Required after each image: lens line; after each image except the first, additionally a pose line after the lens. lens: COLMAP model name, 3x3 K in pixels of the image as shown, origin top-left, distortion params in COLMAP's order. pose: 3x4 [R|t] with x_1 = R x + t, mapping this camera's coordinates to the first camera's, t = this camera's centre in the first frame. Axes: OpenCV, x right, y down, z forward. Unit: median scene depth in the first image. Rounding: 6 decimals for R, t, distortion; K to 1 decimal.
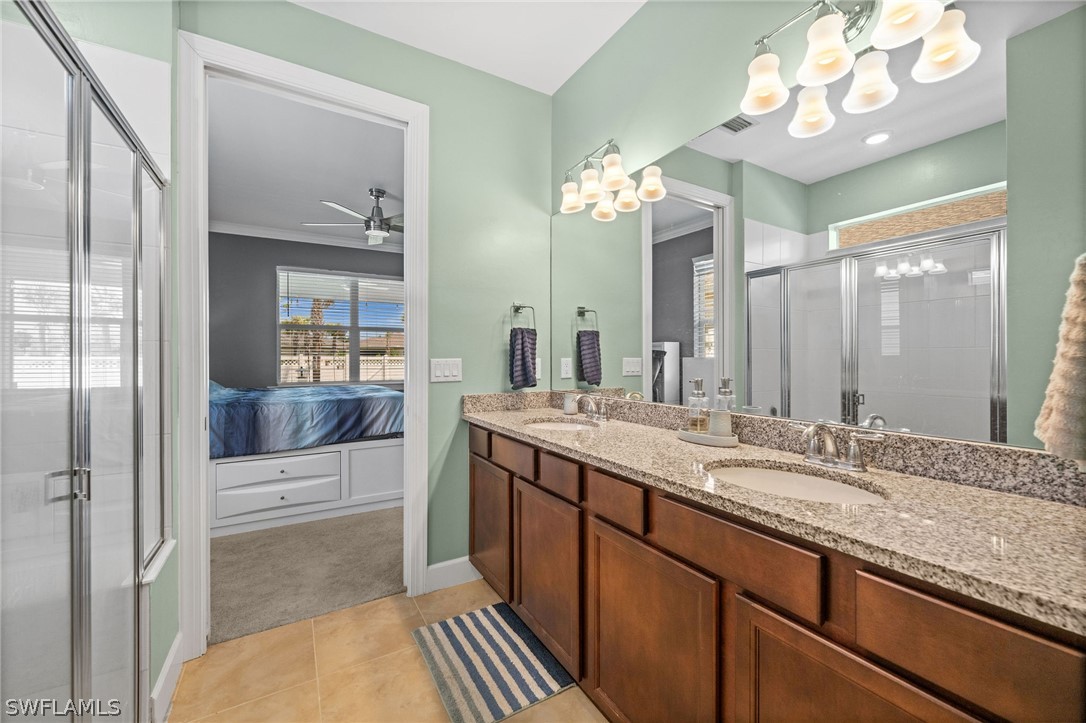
lens RADIAL K [[428.6, 0, 536.5], [0, 428.6, 362.2], [0, 0, 1]] dist [-0.007697, 0.001519]
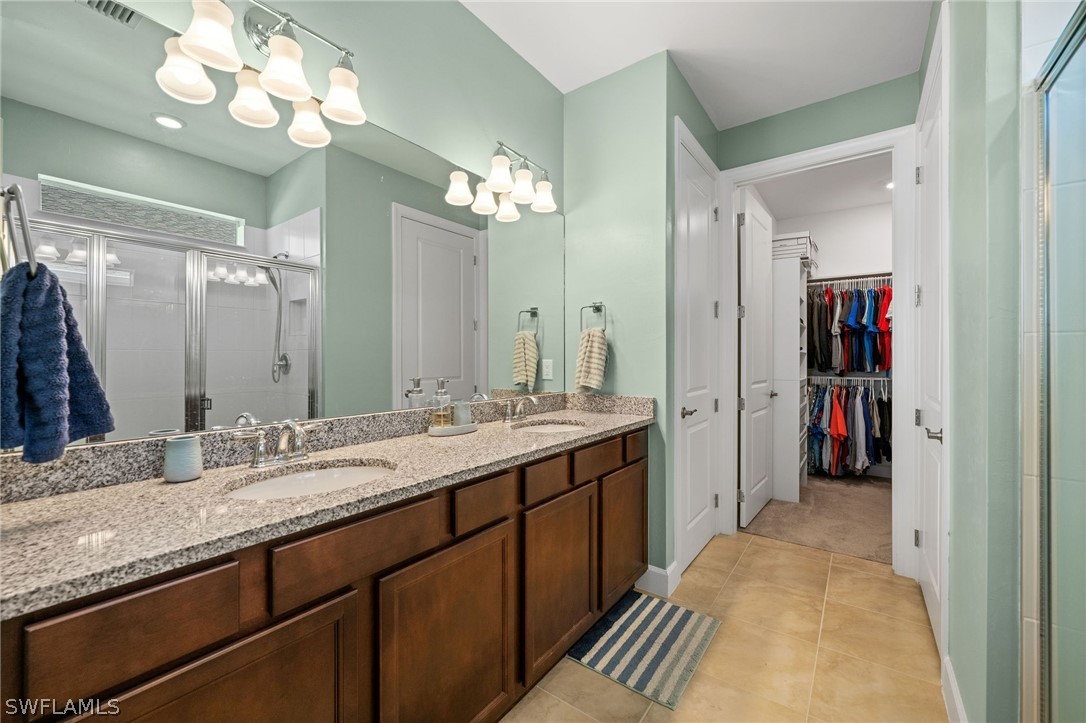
lens RADIAL K [[396.7, 0, 533.9], [0, 396.7, 353.6], [0, 0, 1]] dist [-0.002499, -0.000214]
pose [[-0.362824, 0.008035, 0.931823, -0.661808], [-0.000350, 0.999962, -0.008759, -0.012375], [-0.931858, -0.003504, -0.362807, 1.142058]]
